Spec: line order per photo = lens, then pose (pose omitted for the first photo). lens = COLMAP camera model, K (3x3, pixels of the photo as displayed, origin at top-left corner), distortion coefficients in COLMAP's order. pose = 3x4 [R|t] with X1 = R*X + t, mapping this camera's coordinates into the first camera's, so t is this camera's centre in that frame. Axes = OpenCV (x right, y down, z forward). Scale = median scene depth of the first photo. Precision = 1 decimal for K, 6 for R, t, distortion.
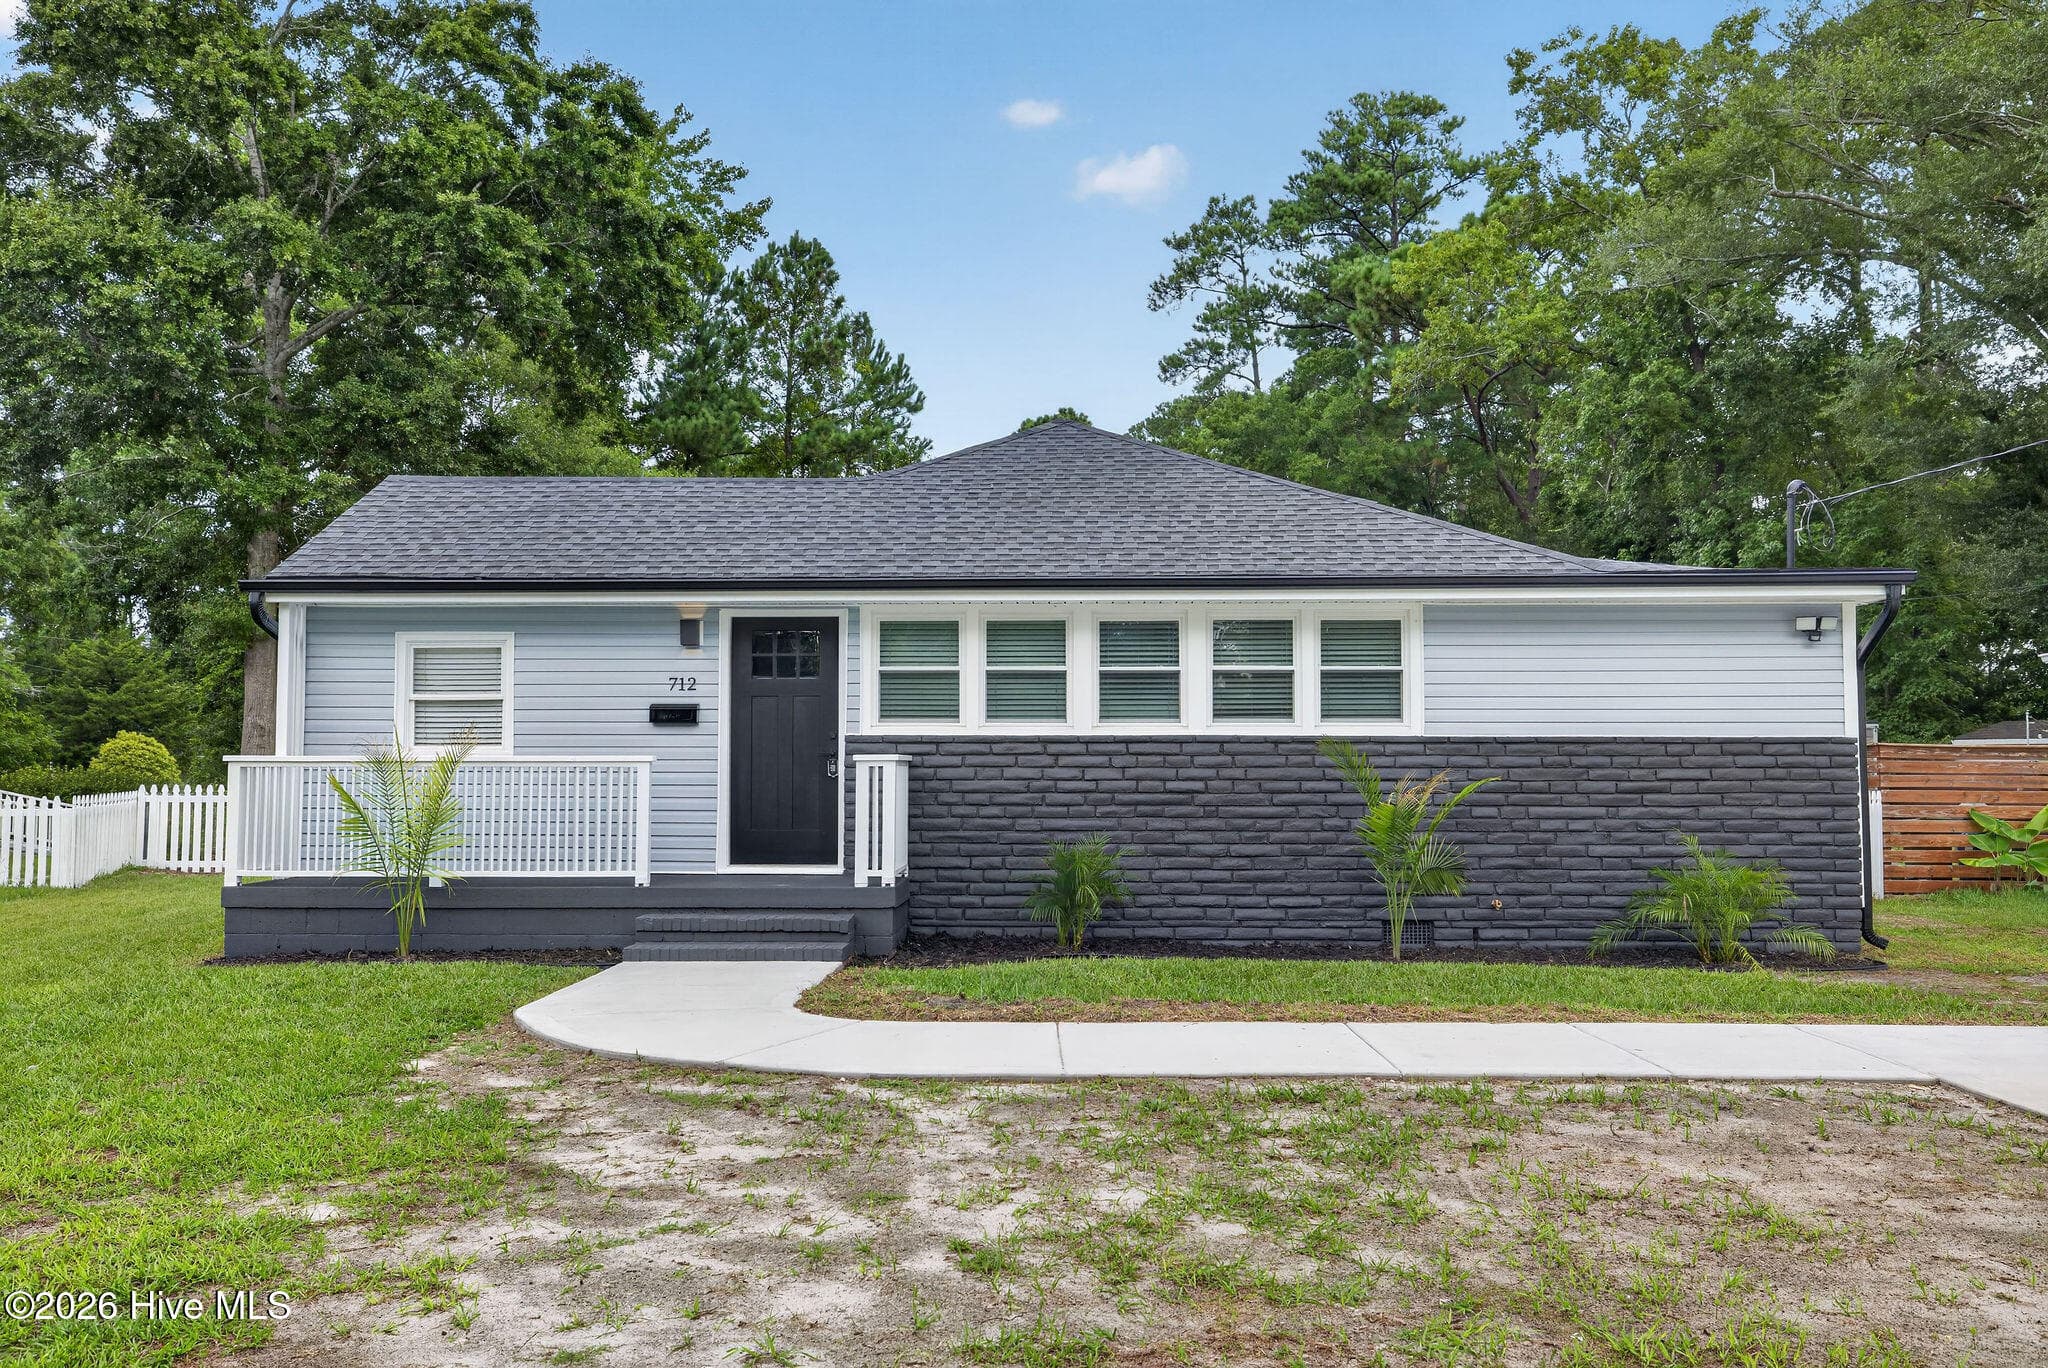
lens RADIAL K [[1699.0, 0, 1024.0], [0, 1699.0, 684.0], [0, 0, 1]] dist [0.007206, 0.001023]
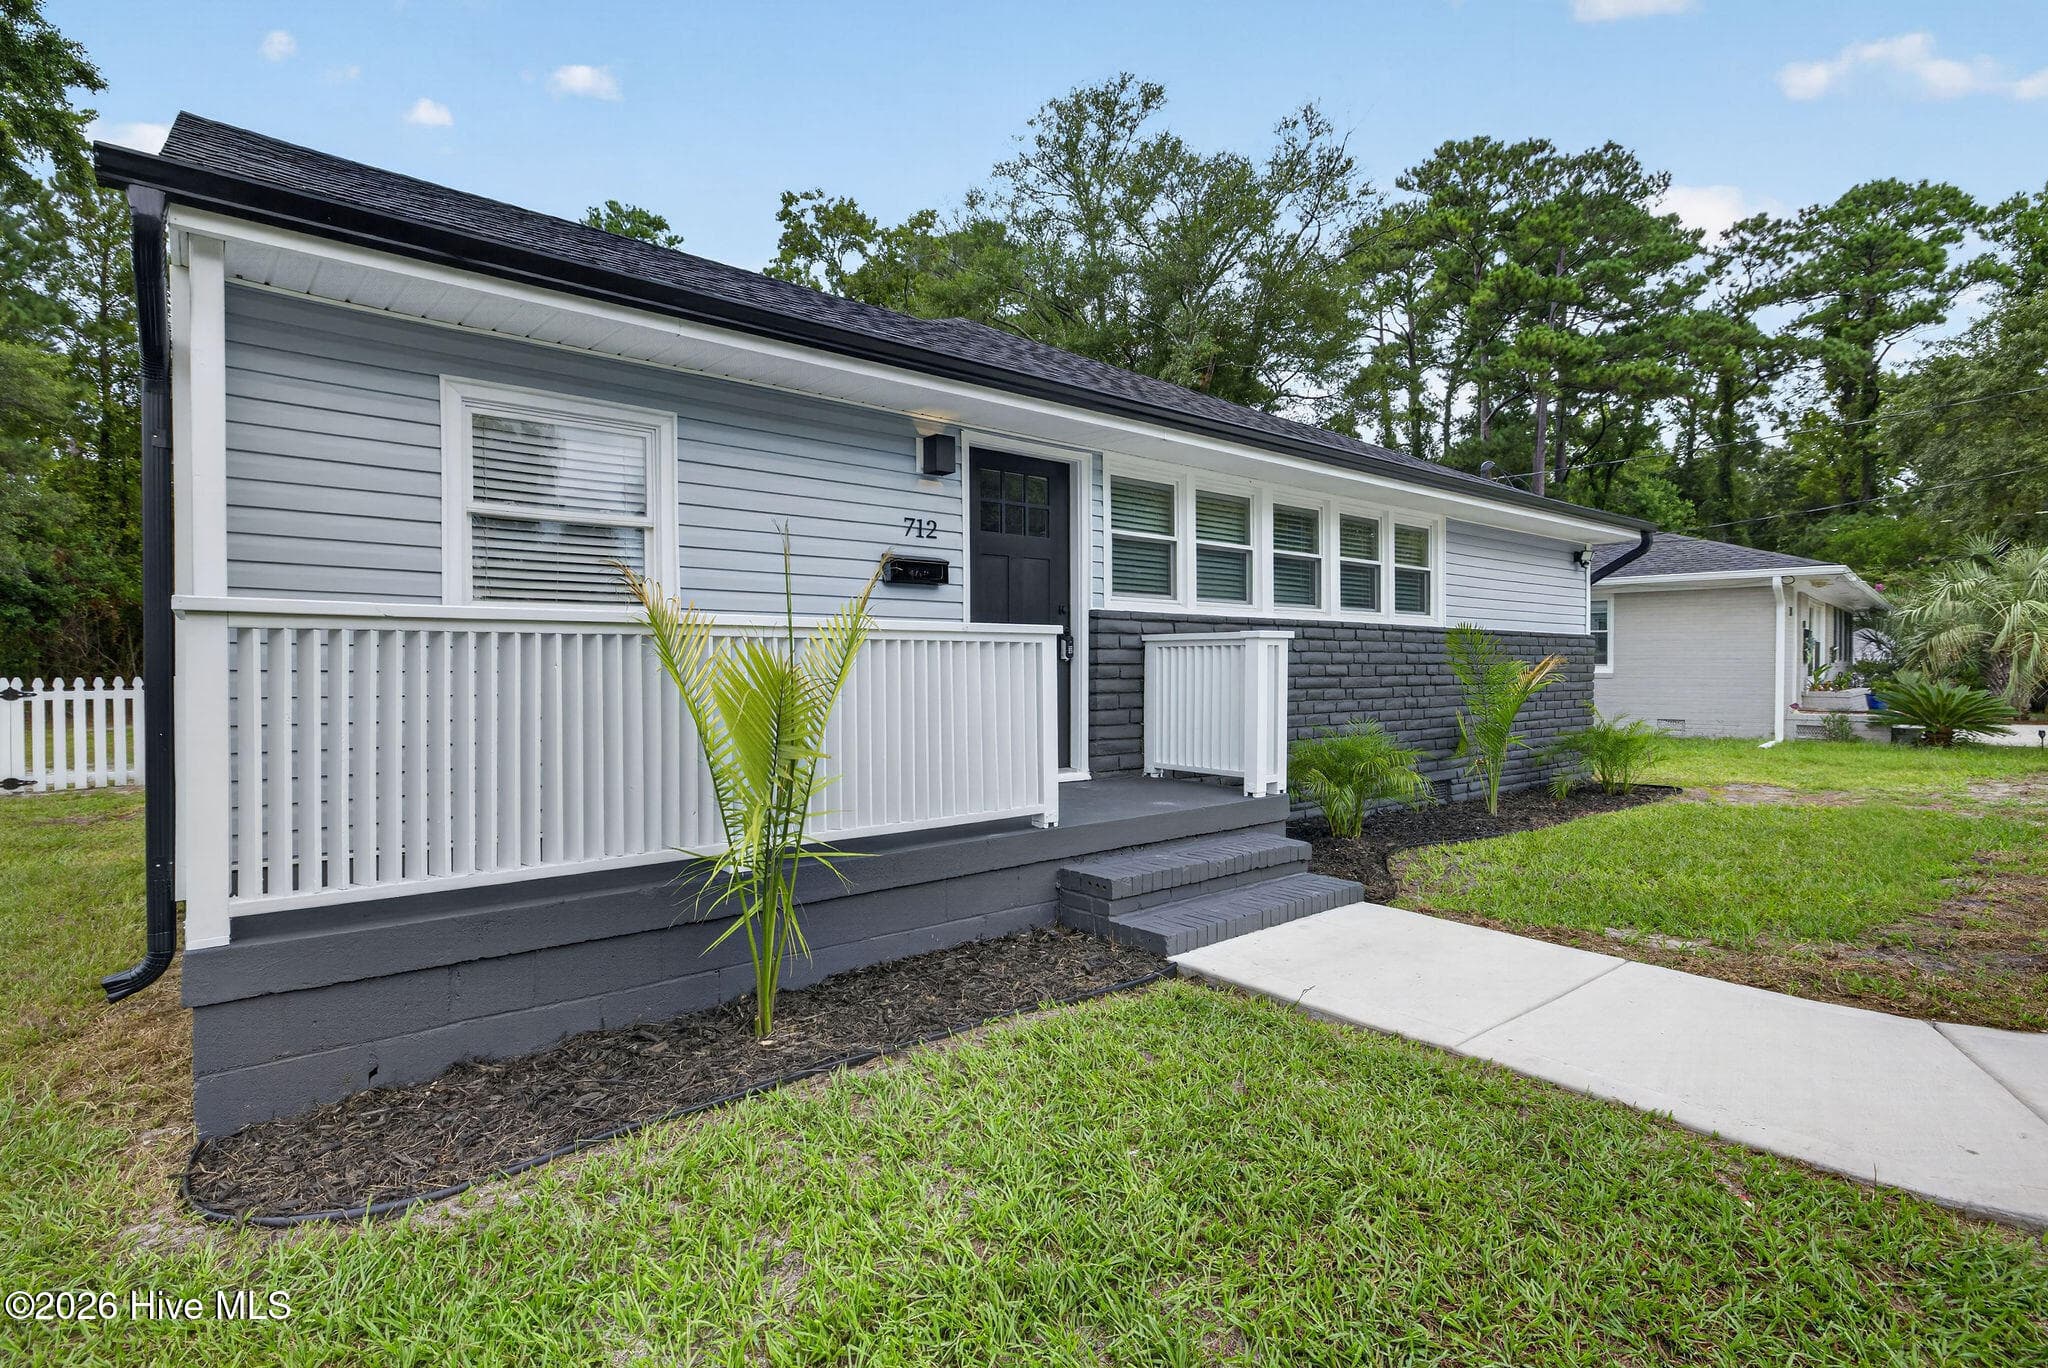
lens RADIAL K [[973.4, 0, 1024.5], [0, 973.4, 676.3], [0, 0, 1]] dist [0.001293, 0.000339]
pose [[0.755850, -0.009124, 0.654681, -0.406573], [-0.028060, 0.998533, 0.046312, 0.038738], [-0.654143, -0.053376, 0.754485, 0.625790]]
